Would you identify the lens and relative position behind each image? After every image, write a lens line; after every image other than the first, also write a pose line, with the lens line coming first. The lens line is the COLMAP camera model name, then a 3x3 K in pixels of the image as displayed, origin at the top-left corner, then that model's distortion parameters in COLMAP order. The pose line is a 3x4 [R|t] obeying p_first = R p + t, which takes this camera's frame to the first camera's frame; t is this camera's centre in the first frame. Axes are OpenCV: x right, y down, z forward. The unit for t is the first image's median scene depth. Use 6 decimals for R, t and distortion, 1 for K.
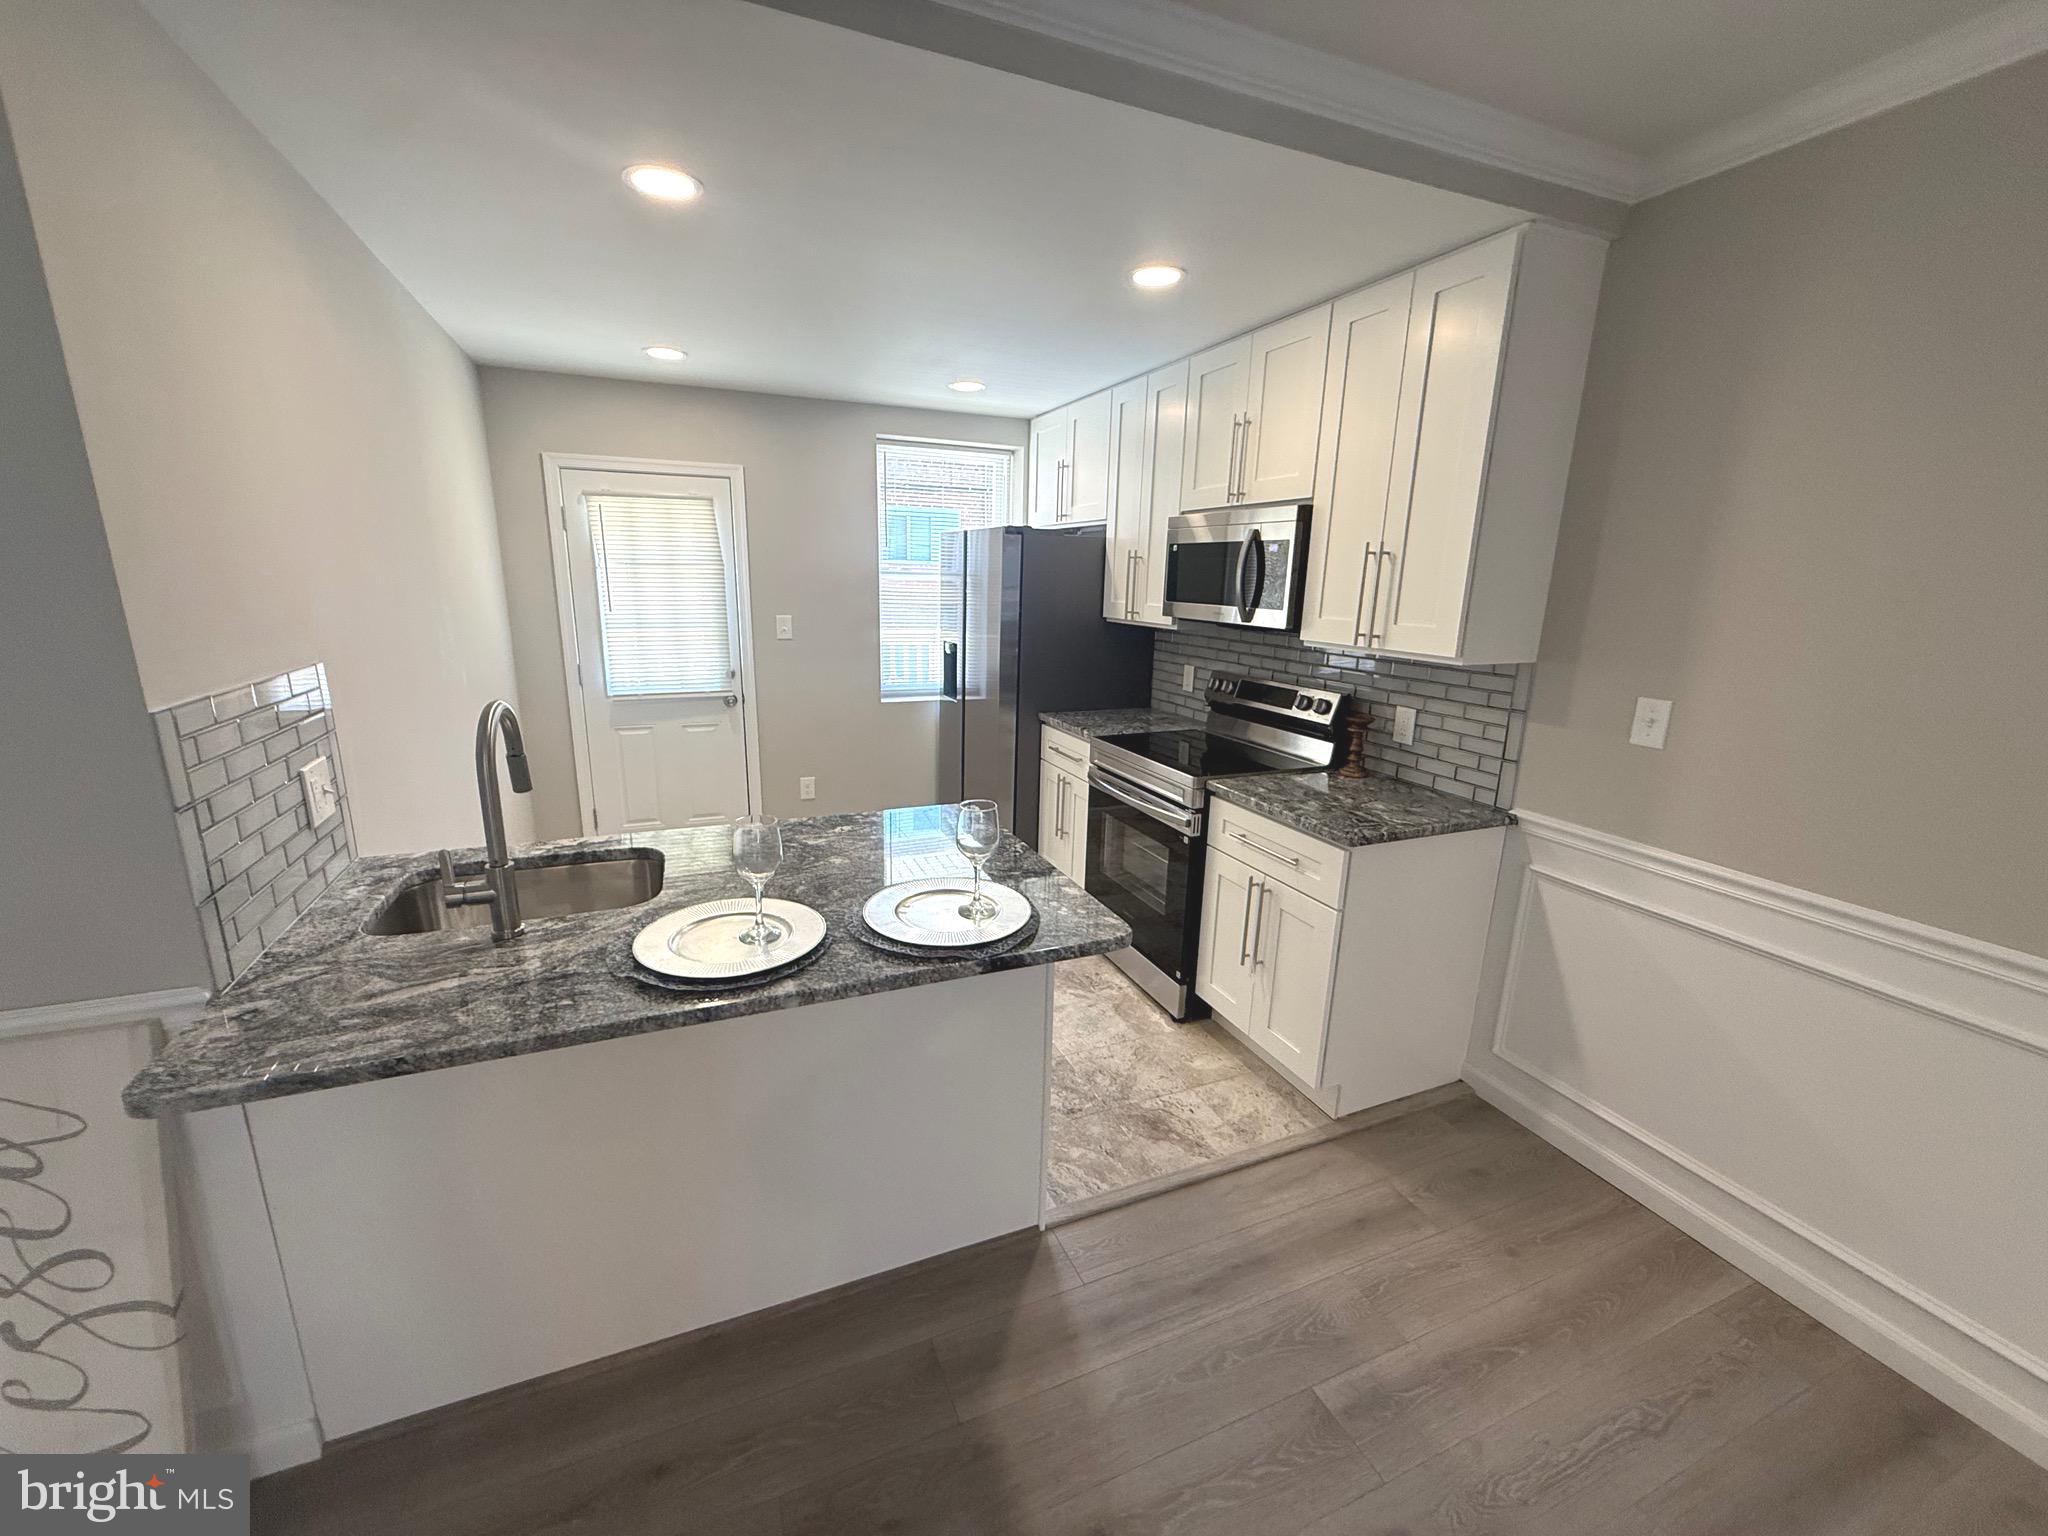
lens RADIAL K [[814.7, 0, 1016.0], [0, 814.7, 768.9], [0, 0, 1]] dist [-0.000138, -0.000103]
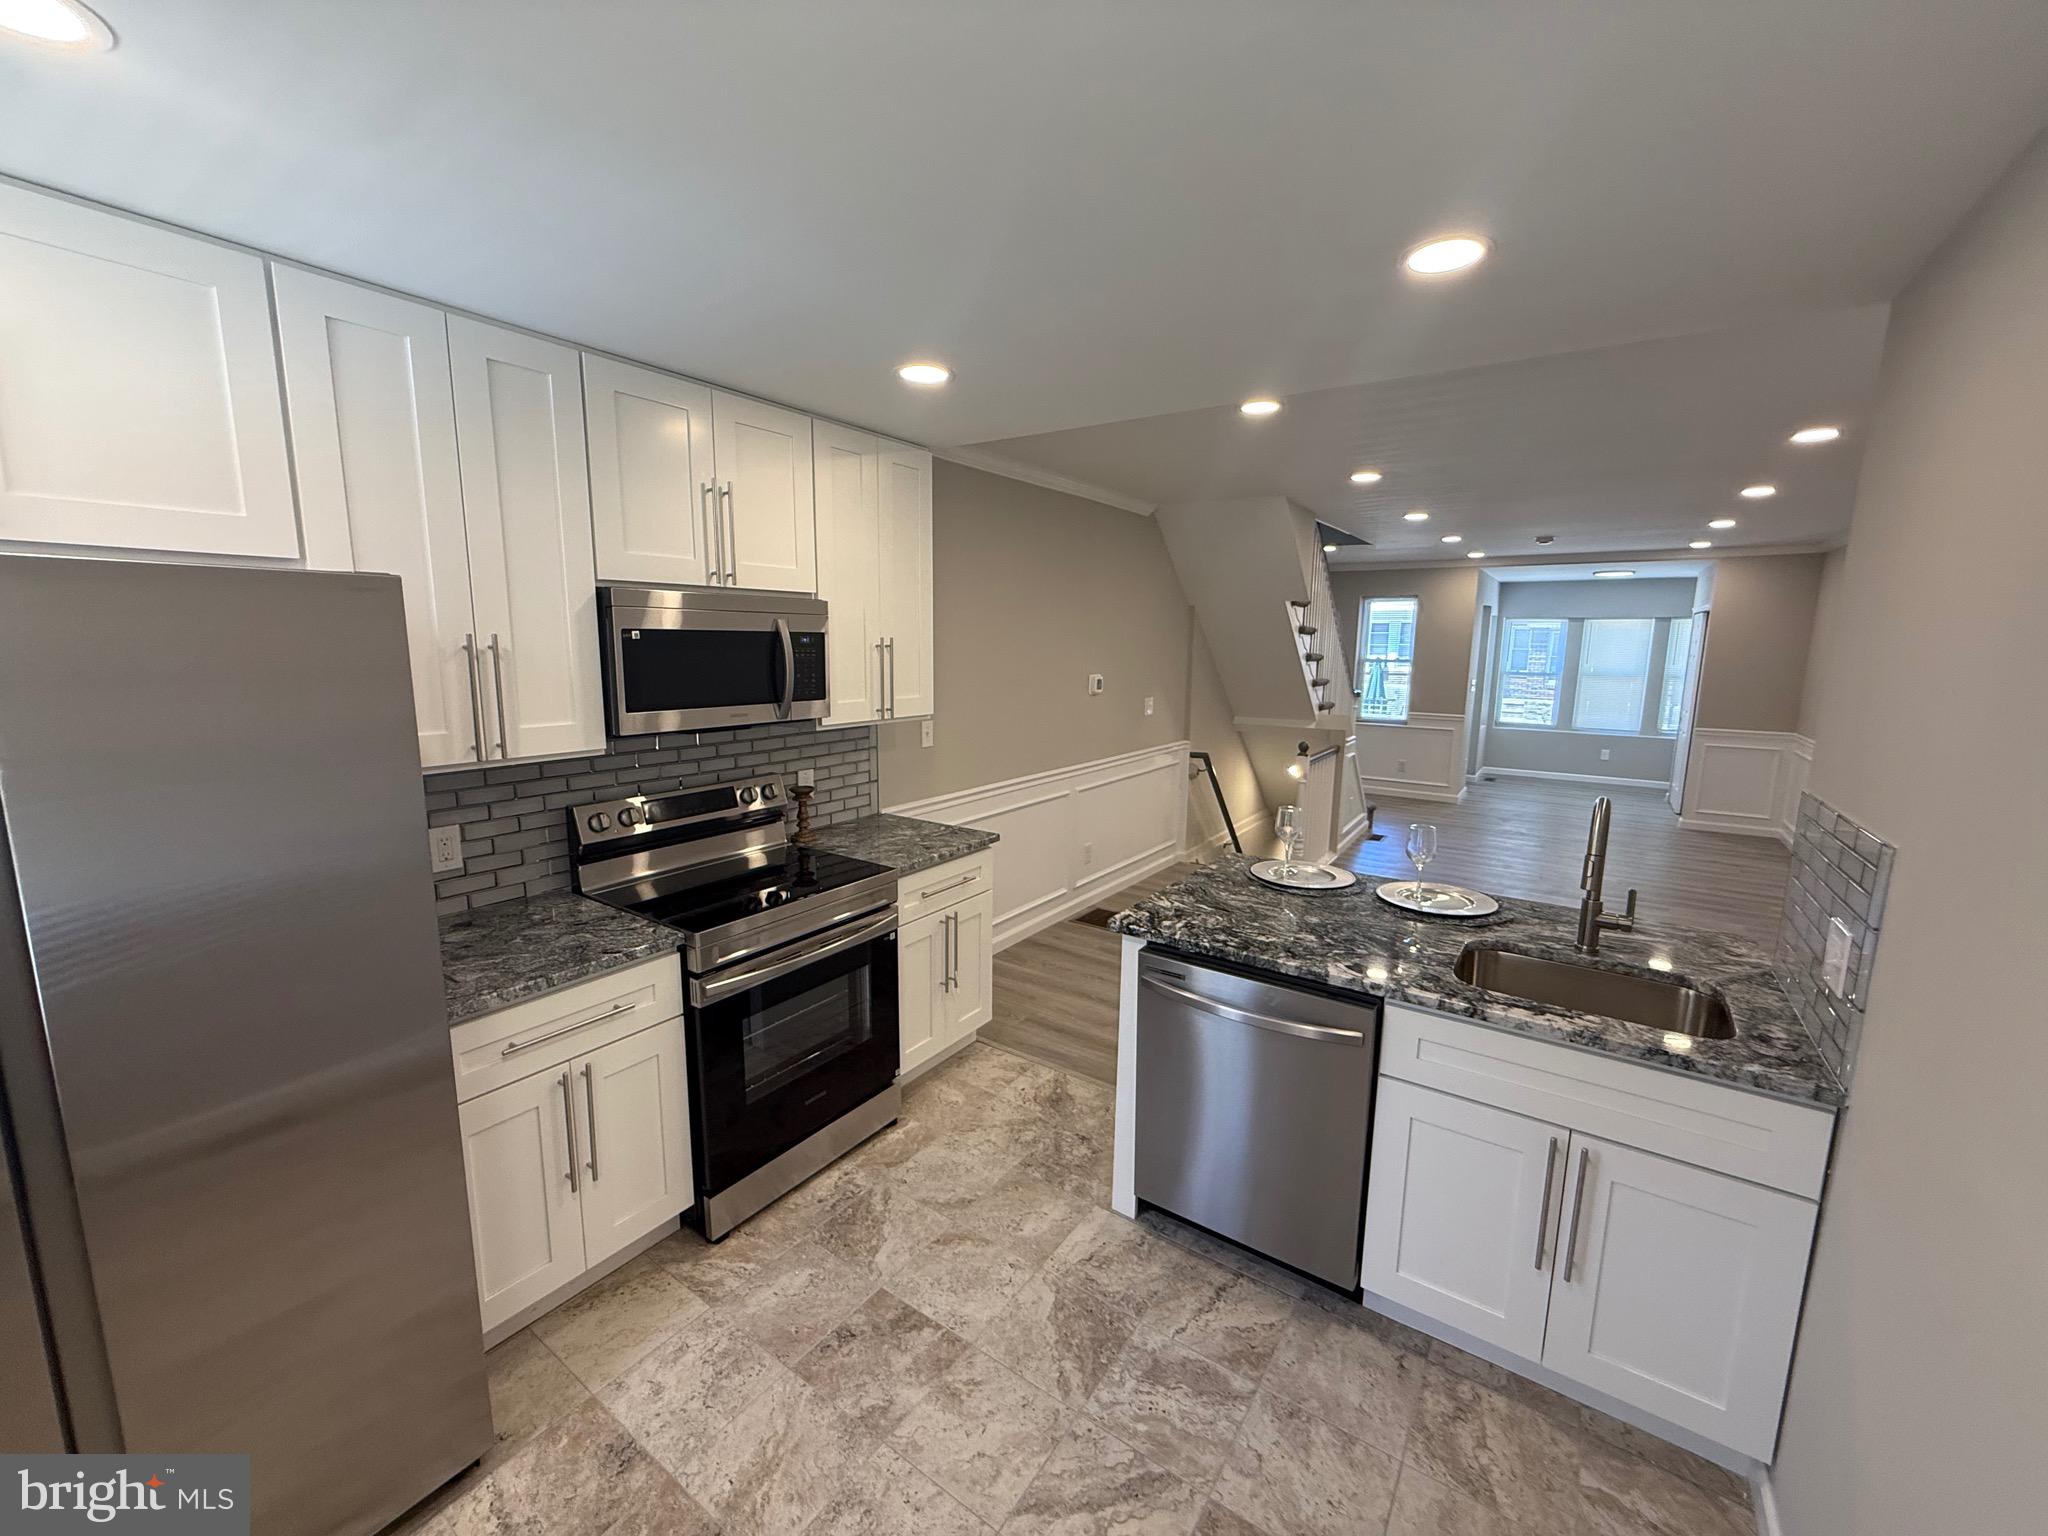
lens RADIAL K [[814.7, 0, 1016.0], [0, 814.7, 768.9], [0, 0, 1]] dist [-0.000138, -0.000103]
pose [[-0.534448, -0.159693, 0.829978, -0.662309], [0.175796, 0.939510, 0.293967, -0.369434], [-0.826717, 0.303017, -0.474046, 1.301921]]
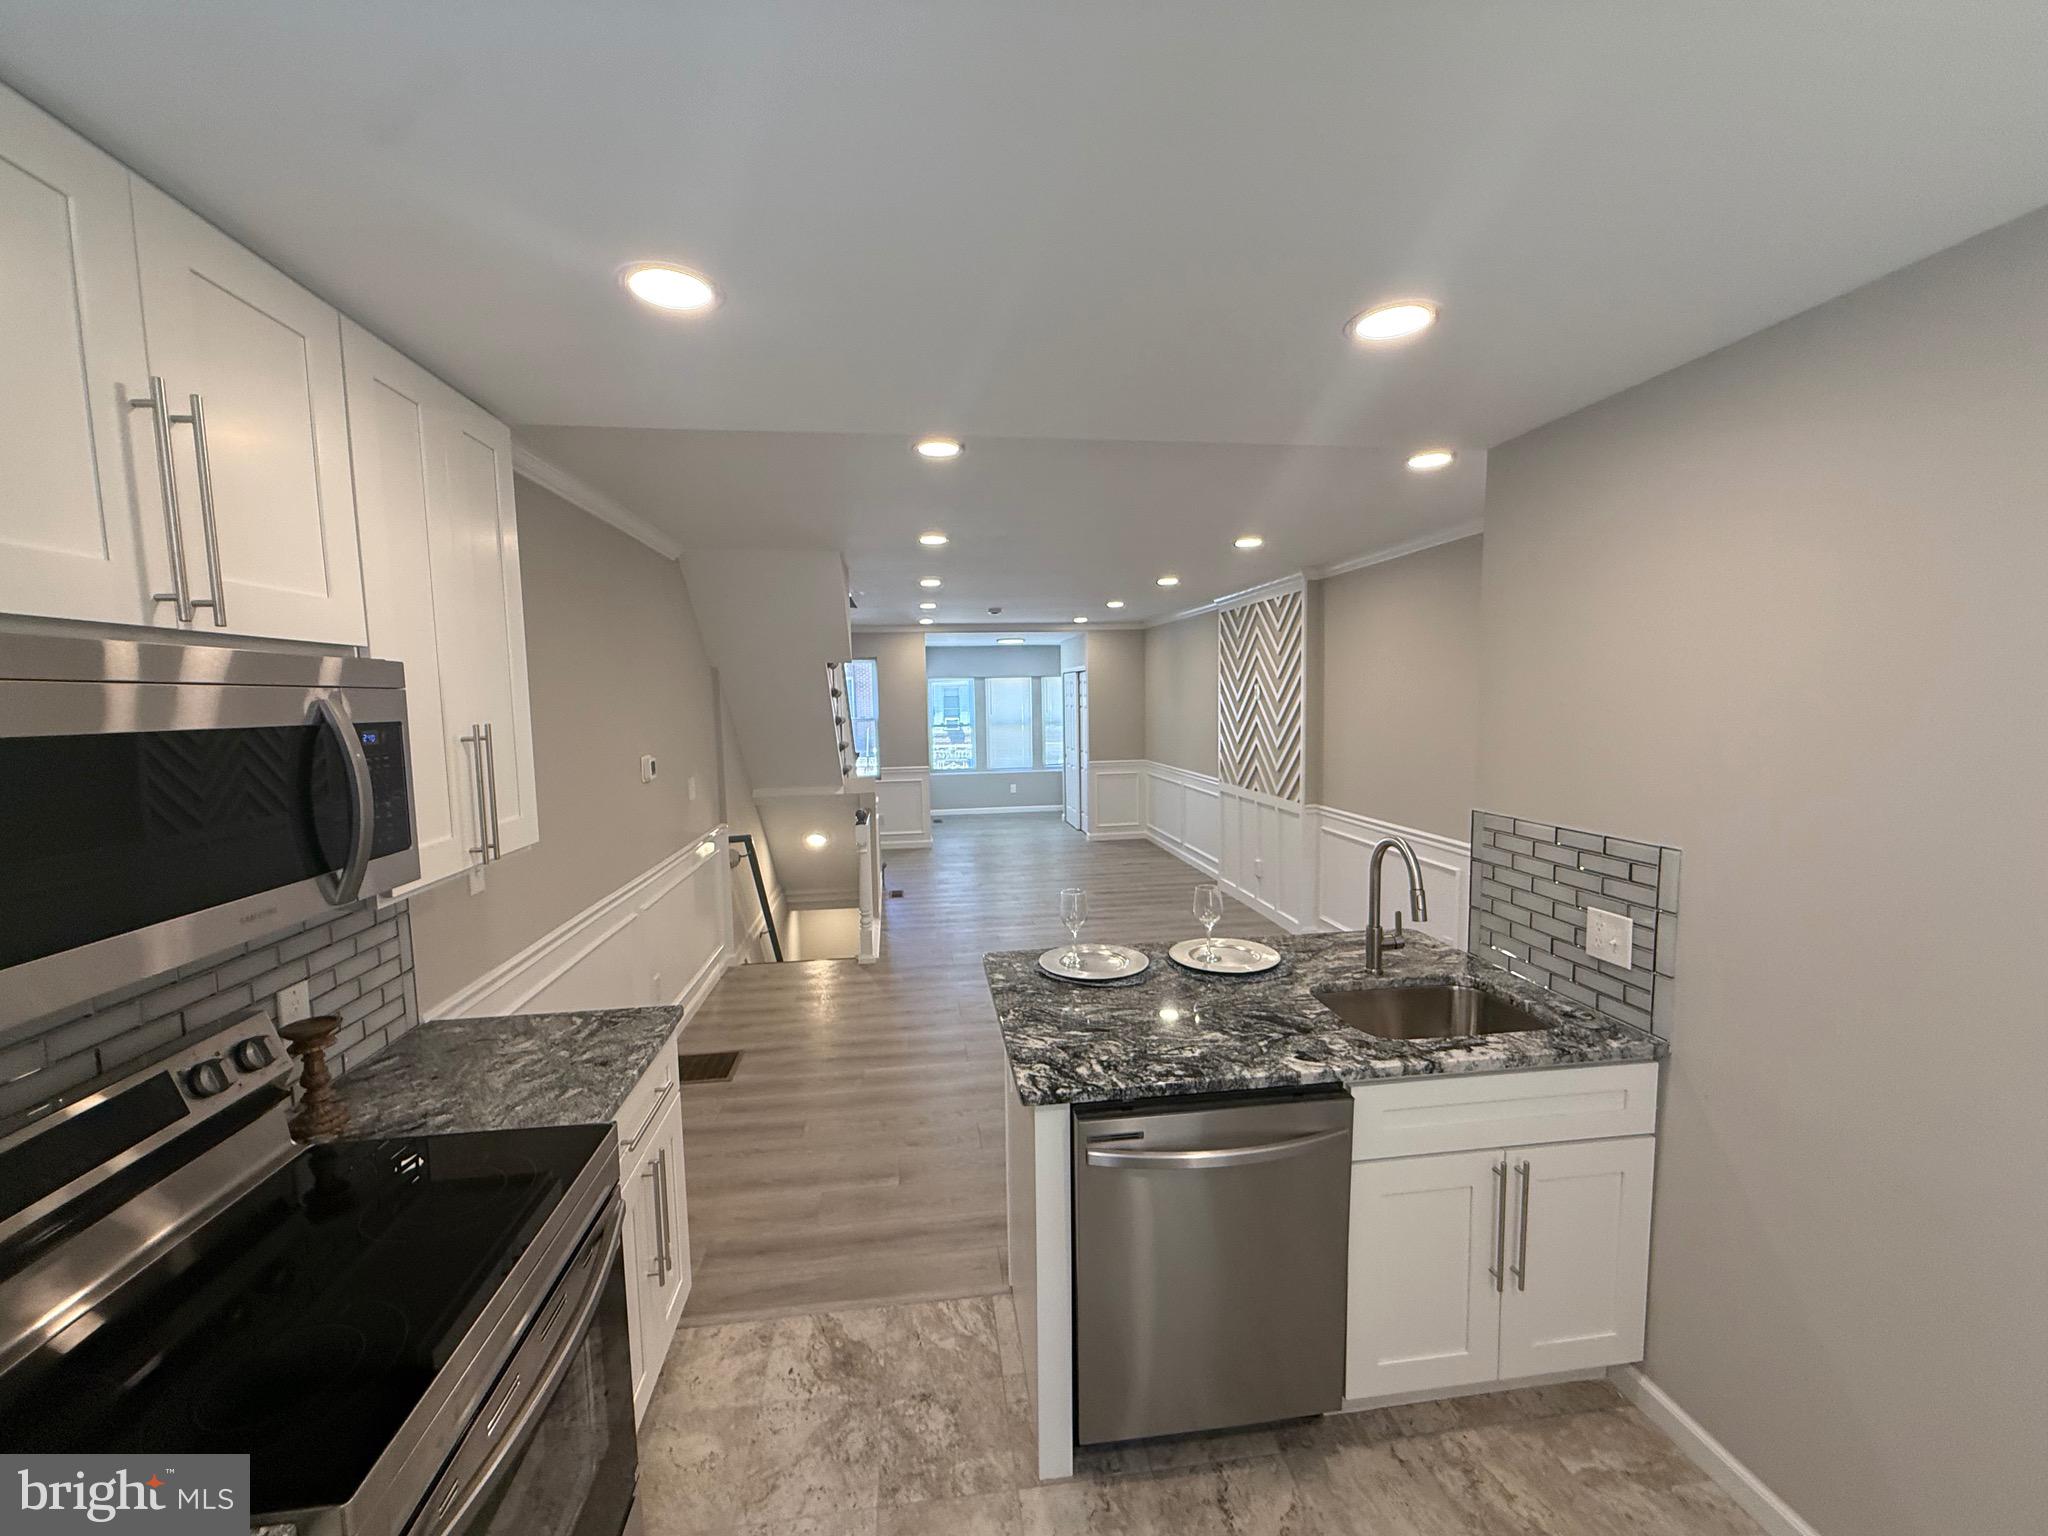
lens RADIAL K [[814.7, 0, 1016.0], [0, 814.7, 768.9], [0, 0, 1]] dist [-0.000138, -0.000103]
pose [[-0.964367, -0.026095, 0.263278, -0.196756], [0.060596, 0.946886, 0.315809, -0.386739], [-0.257535, 0.320510, -0.911564, 1.357004]]
